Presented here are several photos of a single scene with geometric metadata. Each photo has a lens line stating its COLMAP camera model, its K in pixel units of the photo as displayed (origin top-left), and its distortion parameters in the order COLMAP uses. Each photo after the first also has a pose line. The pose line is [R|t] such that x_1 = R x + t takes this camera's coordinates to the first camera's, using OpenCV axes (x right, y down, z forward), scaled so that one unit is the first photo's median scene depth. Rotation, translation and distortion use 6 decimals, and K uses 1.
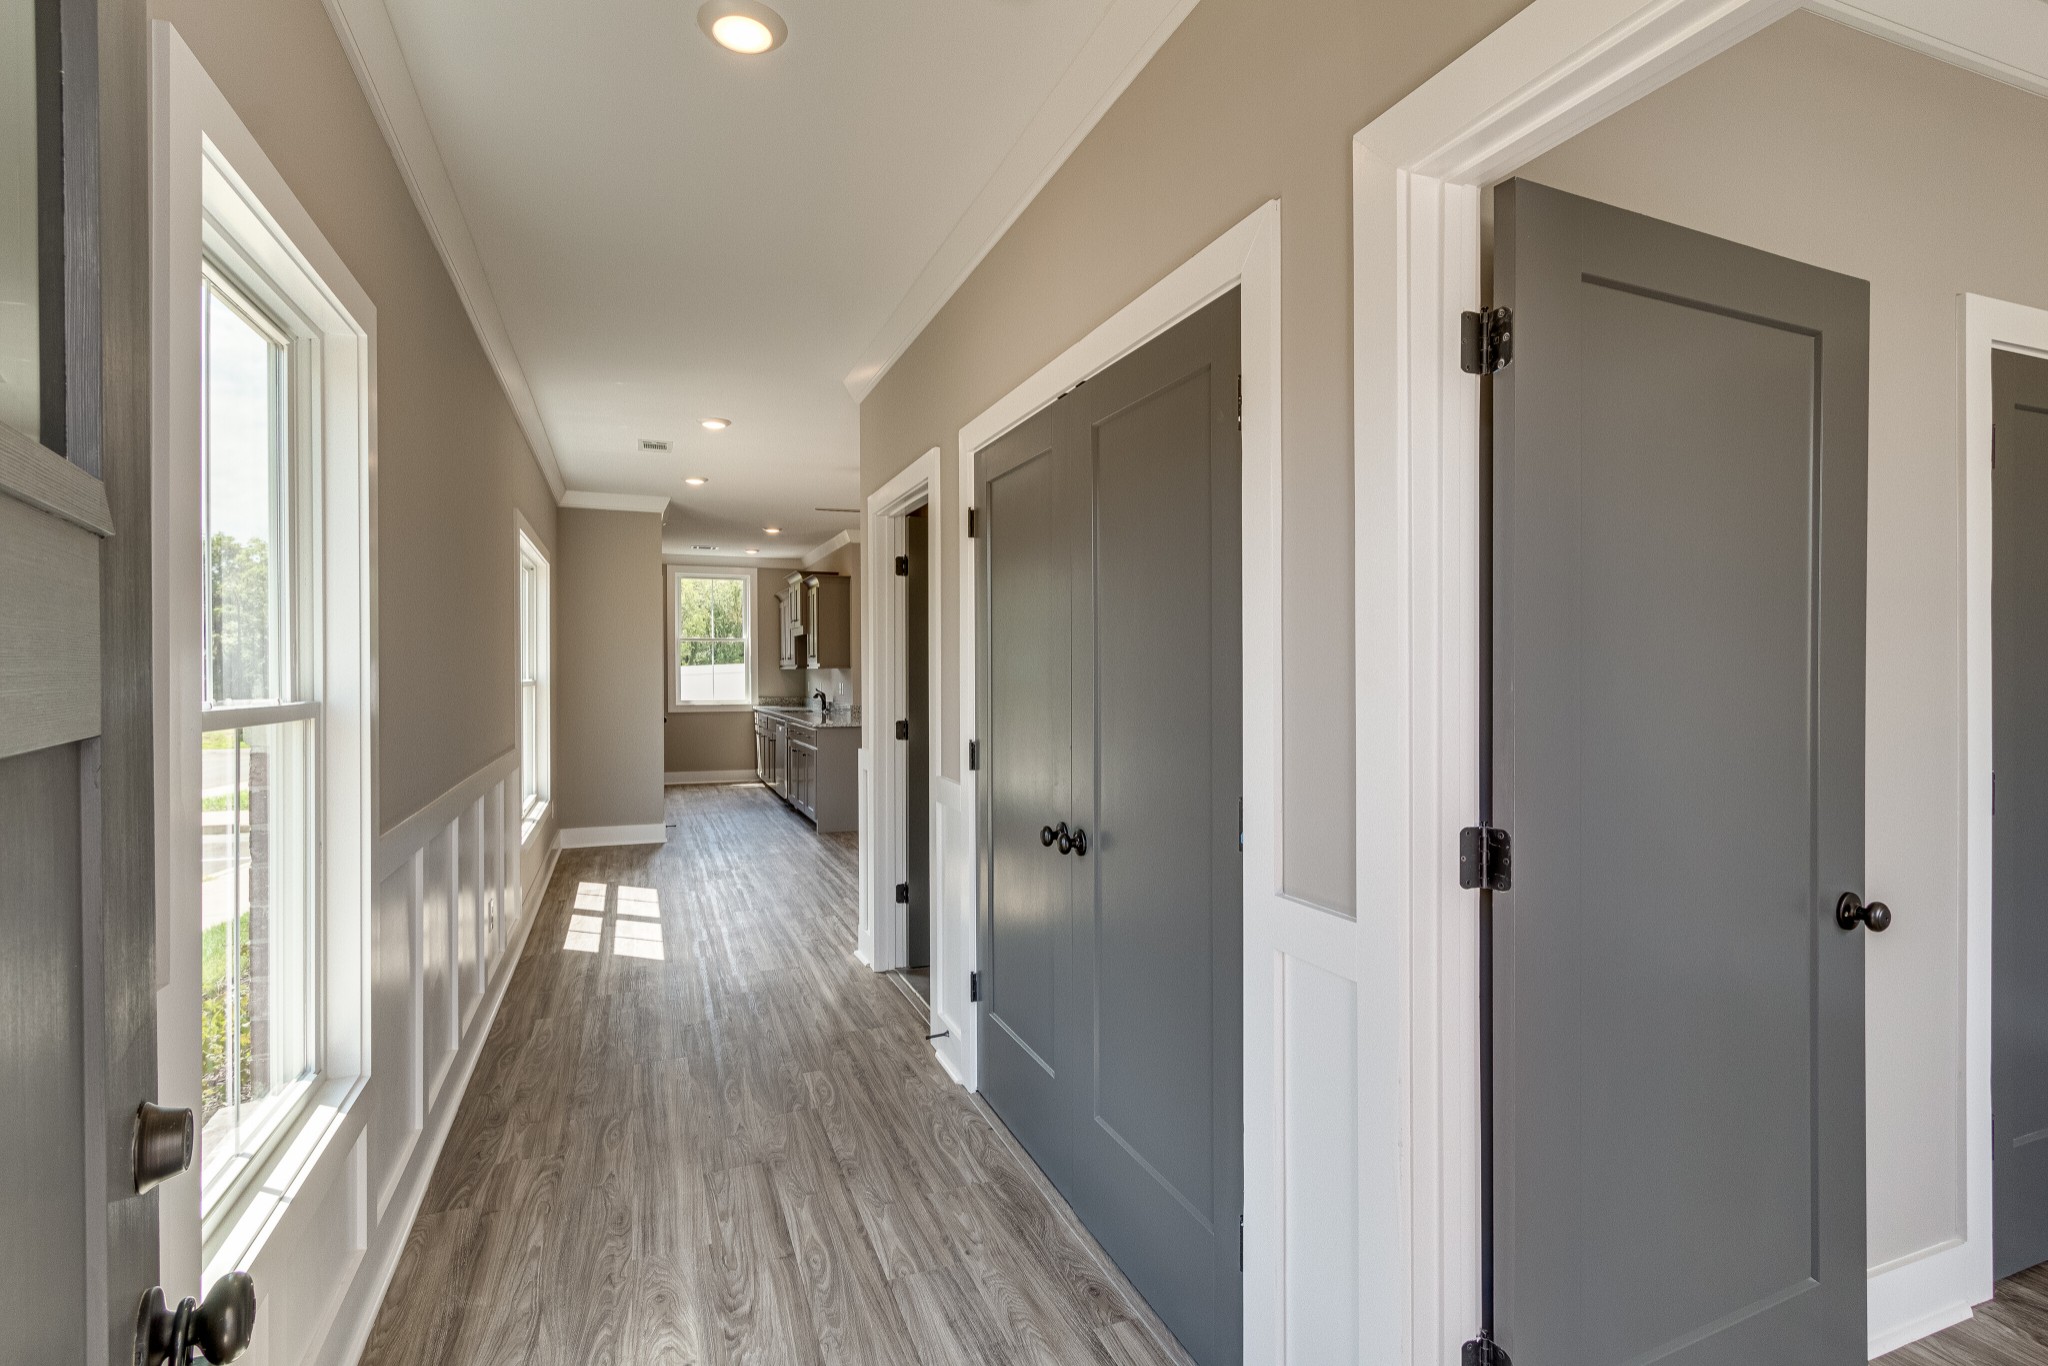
lens RADIAL K [[1002.6, 0, 1017.4], [0, 1002.6, 684.4], [0, 0, 1]] dist [-0.005171, -0.000228]
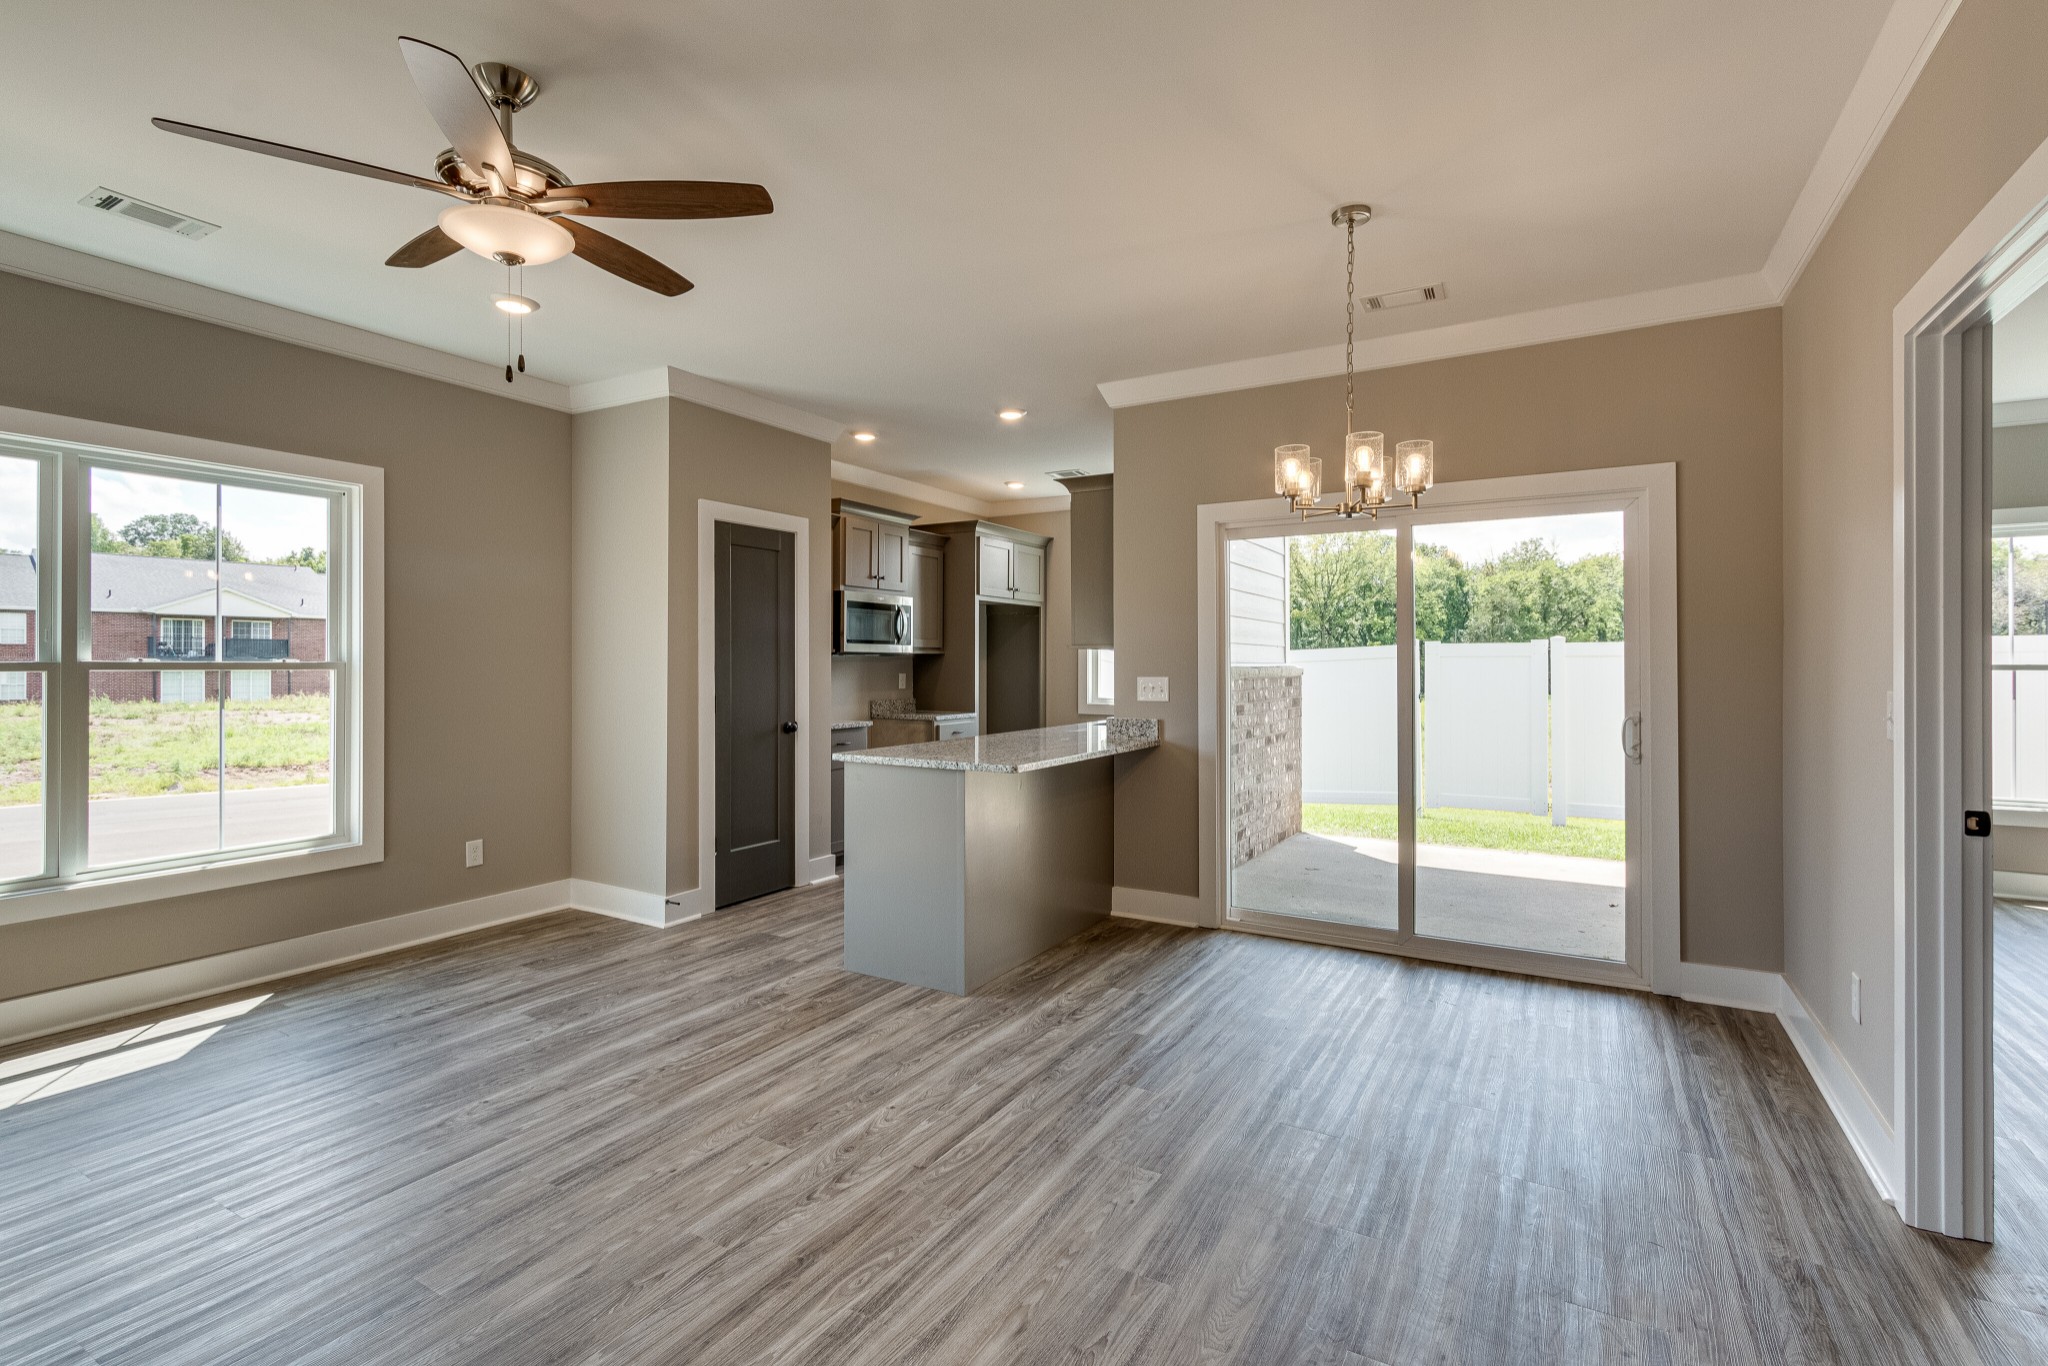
lens RADIAL K [[934.5, 0, 1012.6], [0, 934.5, 674.8], [0, 0, 1]] dist [0.004795, -0.003348]
pose [[0.623709, 0.011941, -0.781565, 0.156646], [-0.011940, 0.999912, 0.005749, -0.003509], [0.781565, 0.005746, 0.623797, 0.552492]]
